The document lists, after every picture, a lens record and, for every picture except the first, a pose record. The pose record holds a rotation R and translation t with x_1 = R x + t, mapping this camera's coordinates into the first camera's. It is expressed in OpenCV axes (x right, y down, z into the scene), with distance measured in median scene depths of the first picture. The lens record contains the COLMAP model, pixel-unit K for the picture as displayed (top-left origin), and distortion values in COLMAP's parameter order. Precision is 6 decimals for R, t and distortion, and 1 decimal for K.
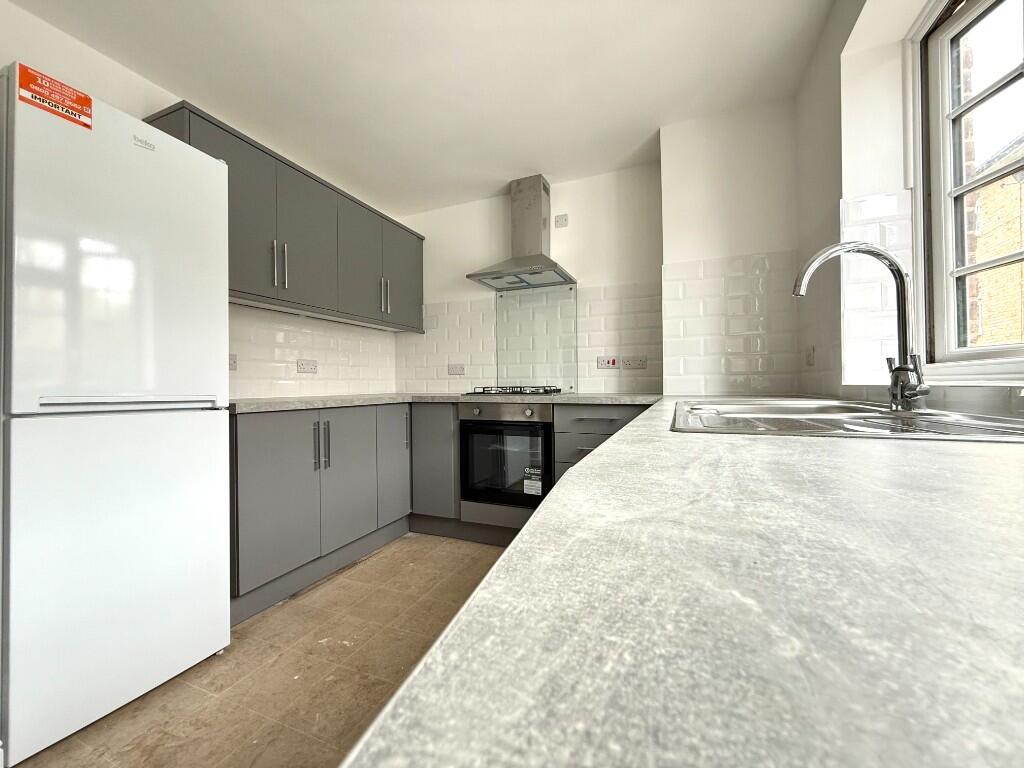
lens RADIAL K [[408.8, 0, 510.2], [0, 408.8, 384.9], [0, 0, 1]] dist [-0.003970, 0.000153]
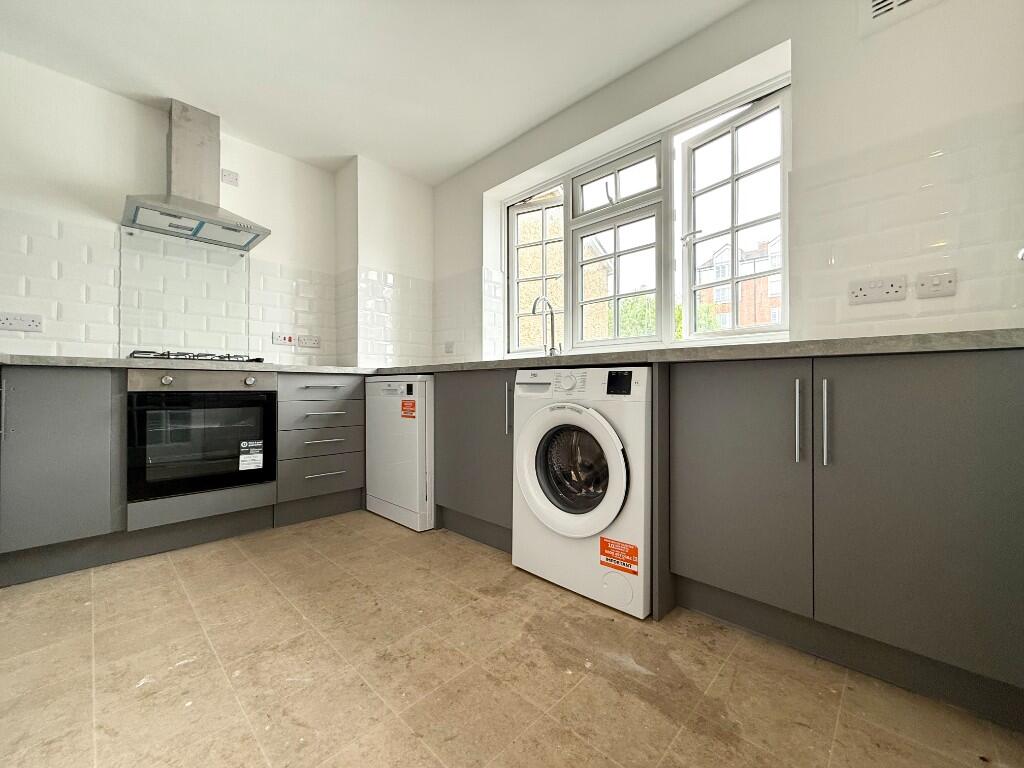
lens RADIAL K [[408.8, 0, 513.9], [0, 408.8, 385.6], [0, 0, 1]] dist [-0.003970, 0.000153]
pose [[0.353411, 0.014689, 0.935353, -0.551770], [-0.000984, 0.999882, -0.015330, 0.083348], [-0.935468, 0.004498, 0.353384, 0.101880]]
